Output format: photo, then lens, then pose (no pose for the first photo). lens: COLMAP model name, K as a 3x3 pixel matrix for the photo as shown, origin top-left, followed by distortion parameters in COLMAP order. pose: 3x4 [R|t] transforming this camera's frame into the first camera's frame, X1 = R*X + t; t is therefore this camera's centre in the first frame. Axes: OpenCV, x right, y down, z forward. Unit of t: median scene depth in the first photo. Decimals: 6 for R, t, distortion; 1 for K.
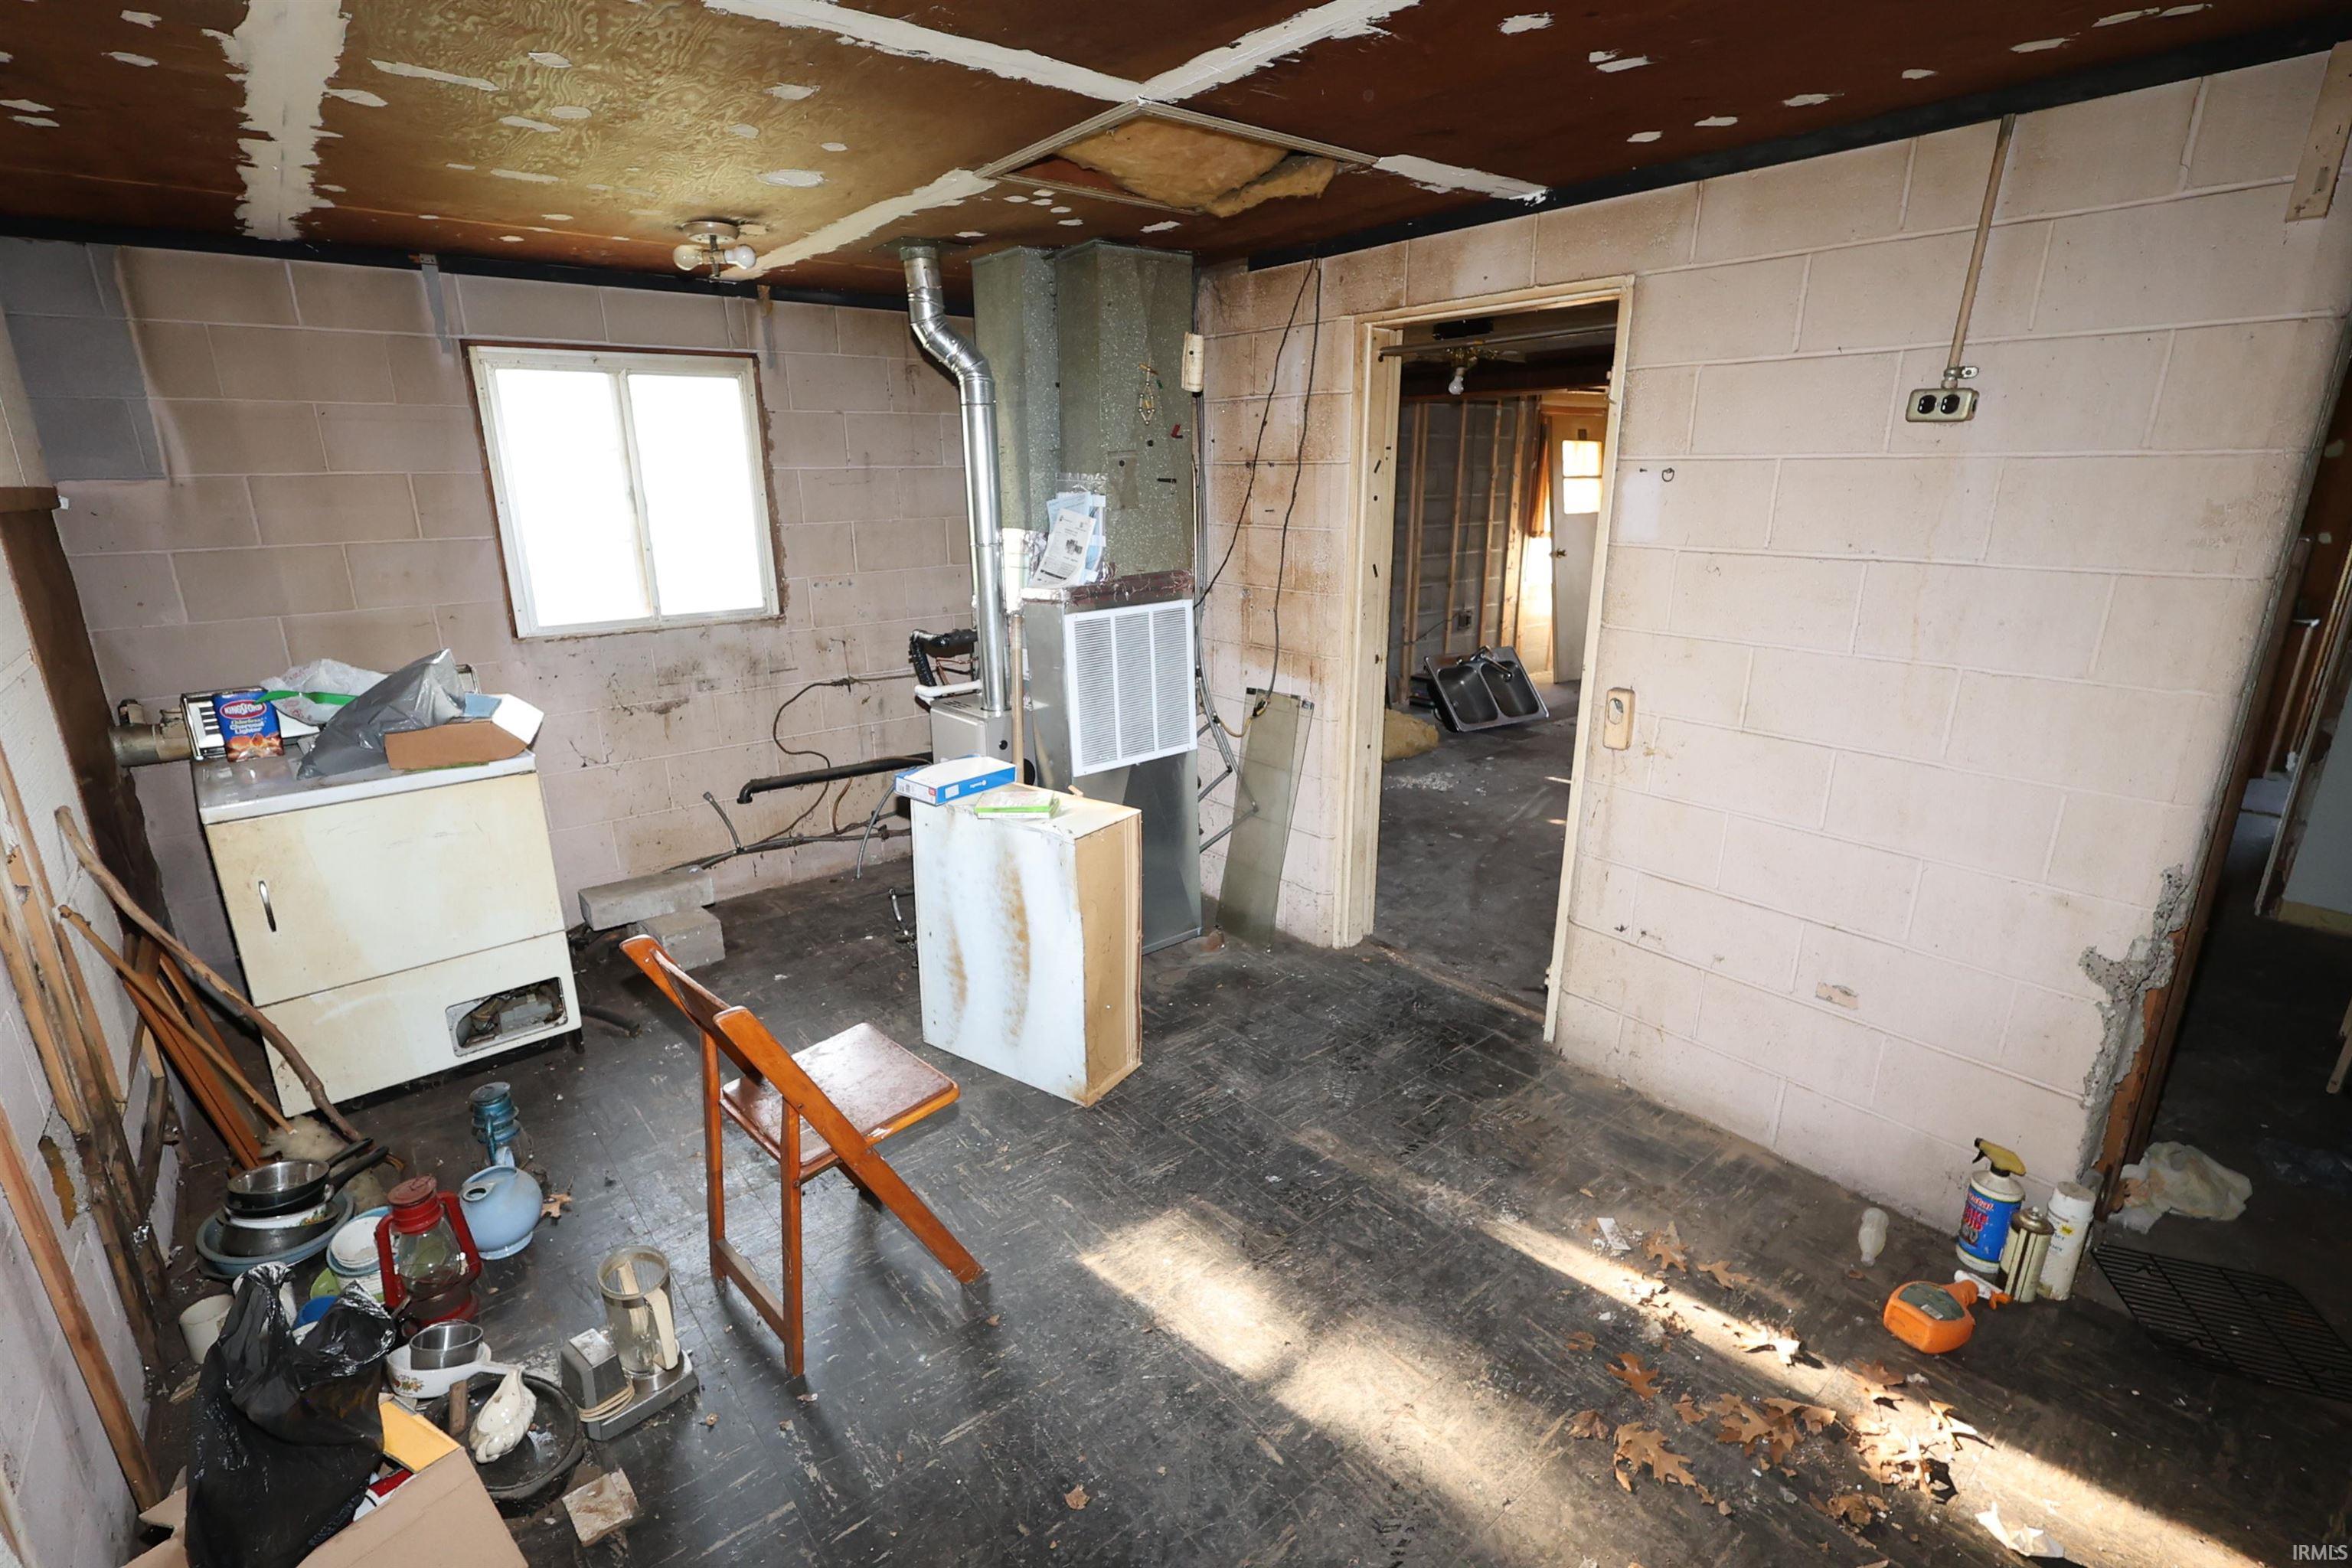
lens RADIAL K [[1066.2, 0, 1180.2], [0, 1066.2, 784.3], [0, 0, 1]] dist [0.000417, 0.000087]
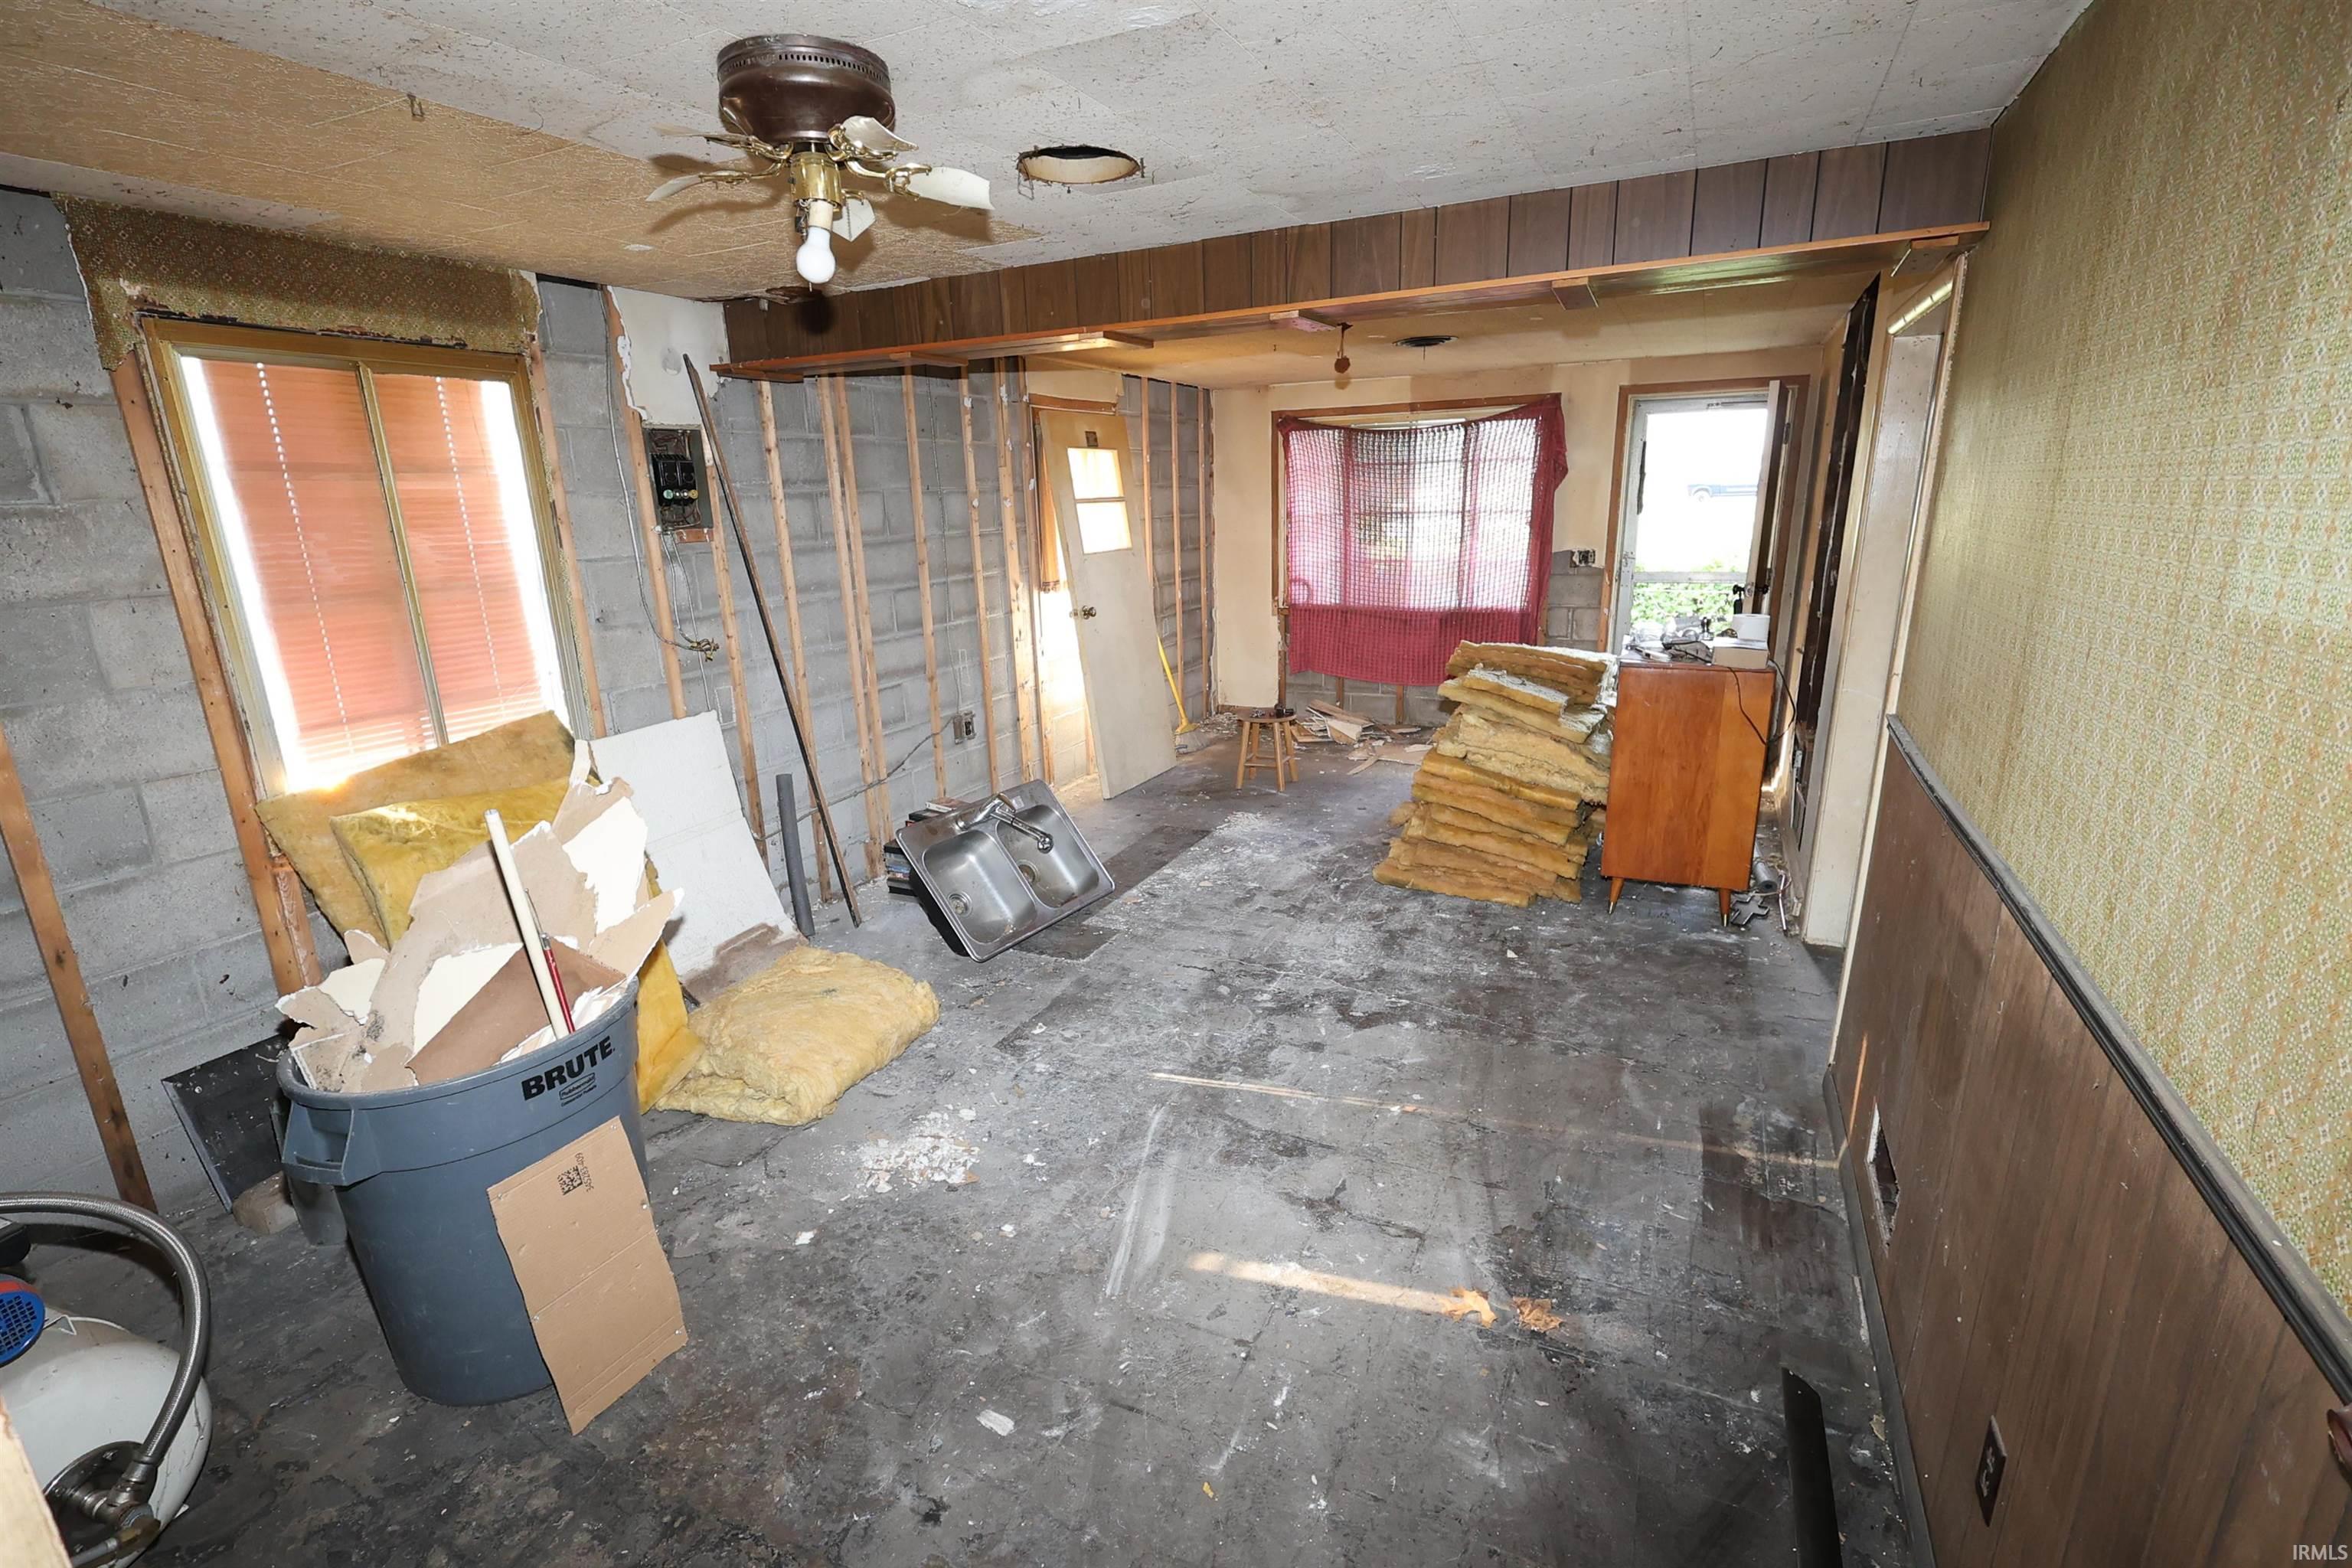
lens RADIAL K [[1066.2, 0, 1179.4], [0, 1066.2, 785.0], [0, 0, 1]] dist [0.000417, 0.000087]
pose [[0.900505, -0.138566, 0.412177, 0.114616], [0.149263, 0.988777, 0.006304, -0.103684], [-0.408425, 0.055846, 0.911082, 0.364547]]
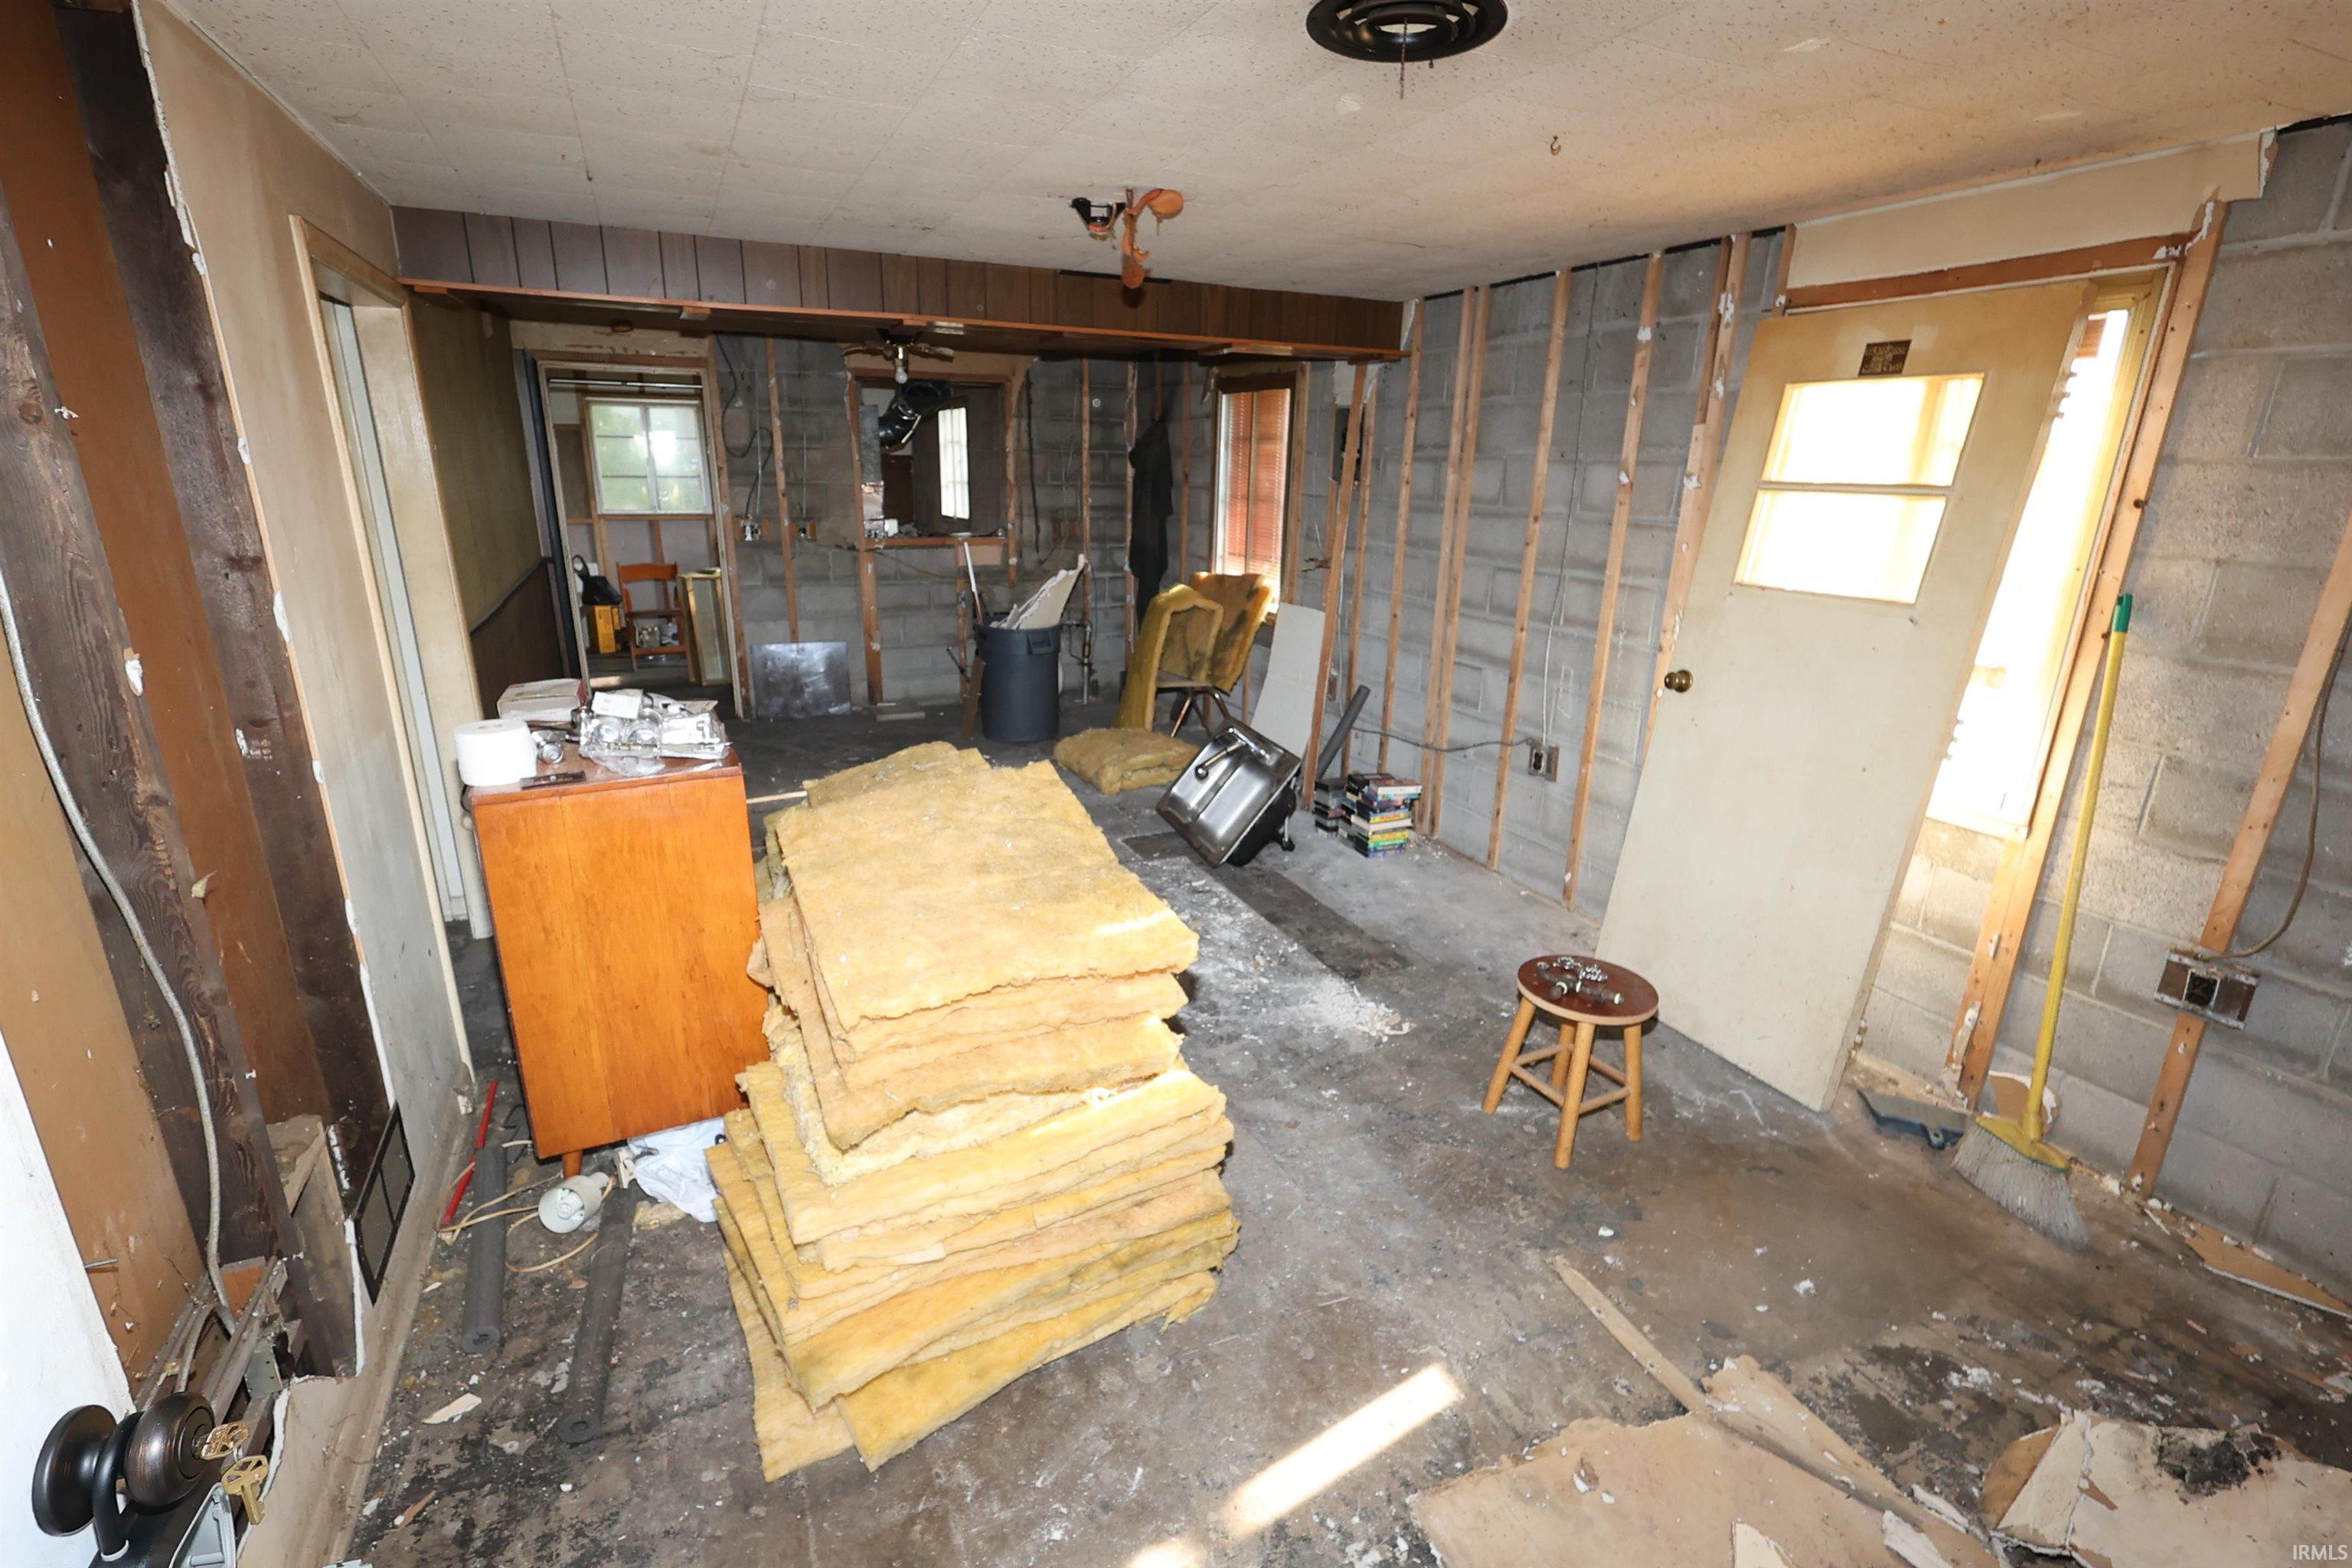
lens RADIAL K [[1066.2, 0, 1174.7], [0, 1066.2, 791.4], [0, 0, 1]] dist [0.000417, 0.000087]
pose [[-0.235263, 0.289762, -0.927733, 0.766834], [-0.286622, 0.891392, 0.351095, -0.263440], [0.928708, 0.348509, -0.126659, 0.889814]]
